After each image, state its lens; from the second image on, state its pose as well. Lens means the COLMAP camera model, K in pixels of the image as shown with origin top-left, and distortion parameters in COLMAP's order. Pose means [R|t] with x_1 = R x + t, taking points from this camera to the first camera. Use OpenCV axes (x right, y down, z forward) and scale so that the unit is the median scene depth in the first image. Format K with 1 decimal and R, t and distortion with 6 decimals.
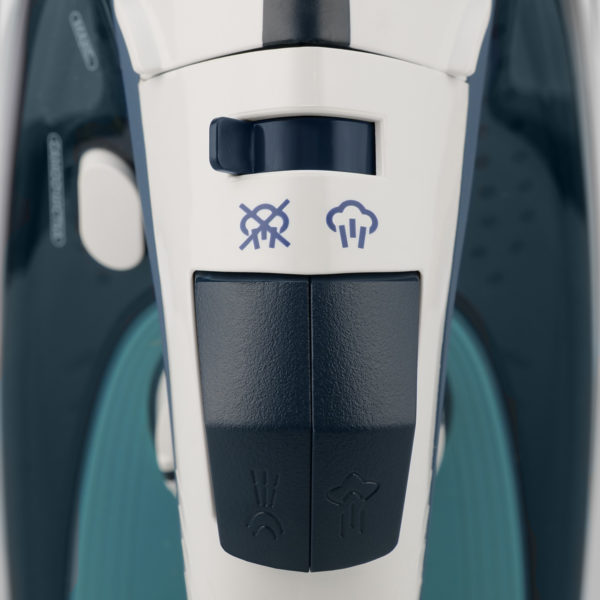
lens RADIAL K [[2795.8, 0, 299.8], [0, 2795.8, 300.0], [0, 0, 1]] dist [-0.256535, 0.000000]
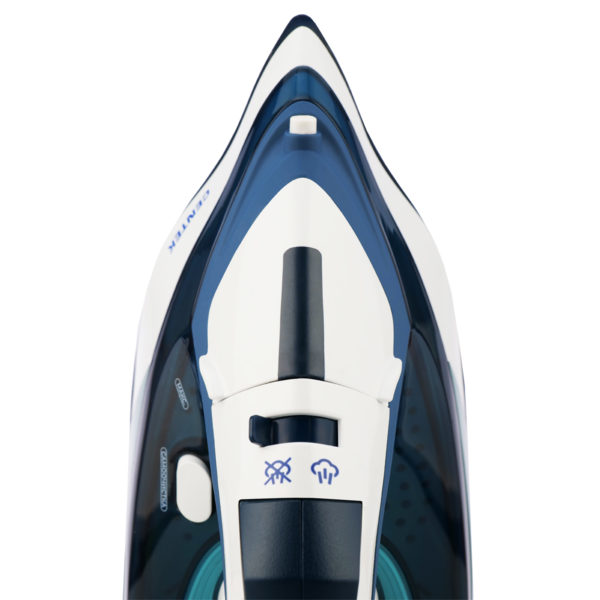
lens RADIAL K [[2795.8, 0, 300.2], [0, 2795.8, 300.0], [0, 0, 1]] dist [-0.256535, 0.000000]
pose [[0.999676, 0.002631, -0.025299, 0.048924], [-0.010712, 0.945686, -0.324906, 0.467995], [0.023070, 0.325072, 0.945408, -0.793293]]
